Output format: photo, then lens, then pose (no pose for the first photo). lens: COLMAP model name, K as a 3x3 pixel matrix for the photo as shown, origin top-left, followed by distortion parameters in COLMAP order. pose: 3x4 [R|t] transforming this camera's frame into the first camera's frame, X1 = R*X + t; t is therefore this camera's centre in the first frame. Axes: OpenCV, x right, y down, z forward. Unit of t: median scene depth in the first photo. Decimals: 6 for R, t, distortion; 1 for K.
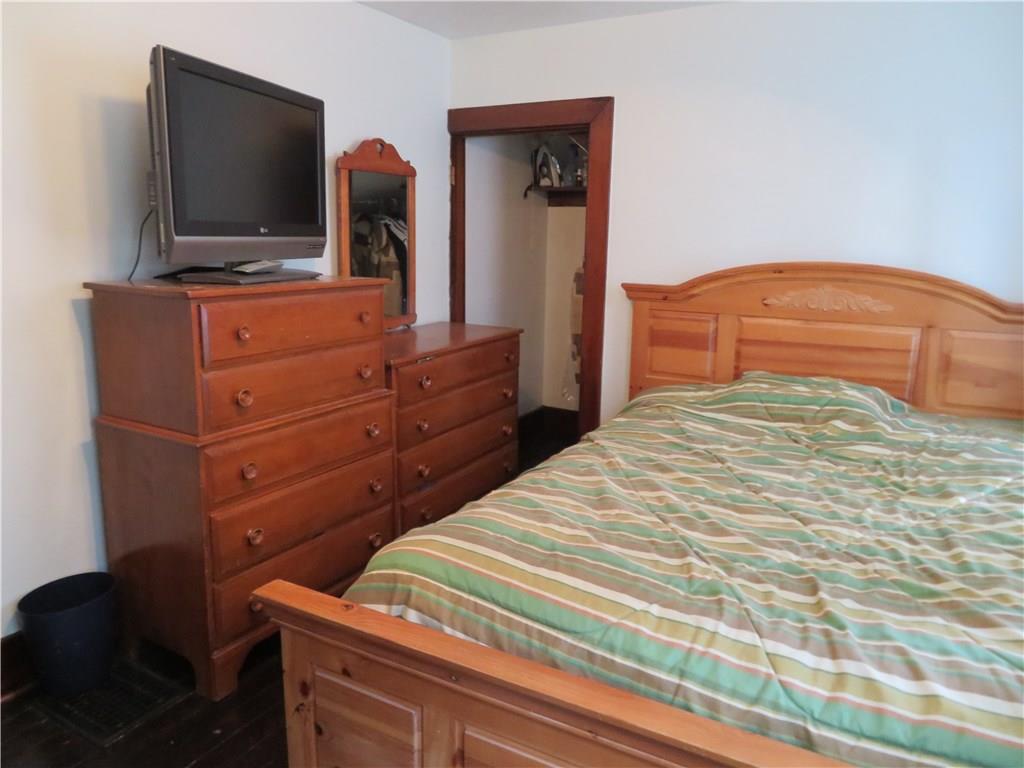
lens RADIAL K [[735.5, 0, 512.5], [0, 735.5, 388.7], [0, 0, 1]] dist [-0.005464, 0.002832]
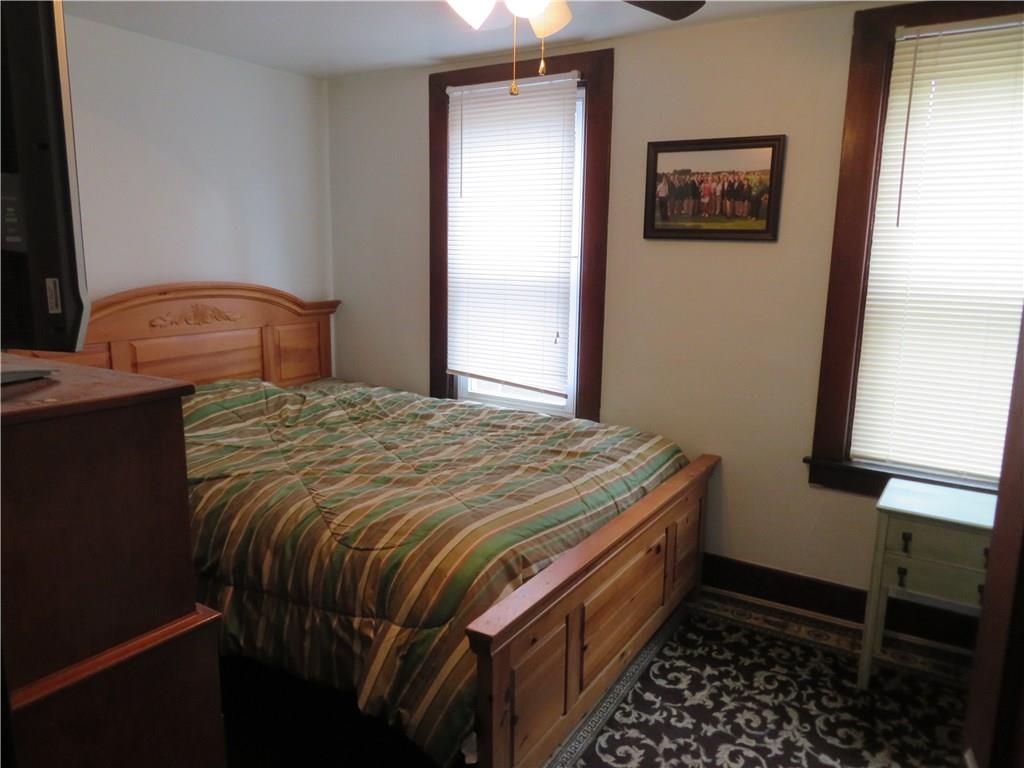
lens RADIAL K [[735.5, 0, 512.5], [0, 735.5, 388.7], [0, 0, 1]] dist [-0.005464, 0.002832]
pose [[0.049037, -0.197322, 0.979112, -1.180211], [0.199455, 0.962480, 0.183981, -0.211428], [-0.978679, 0.186267, 0.086554, 0.767078]]
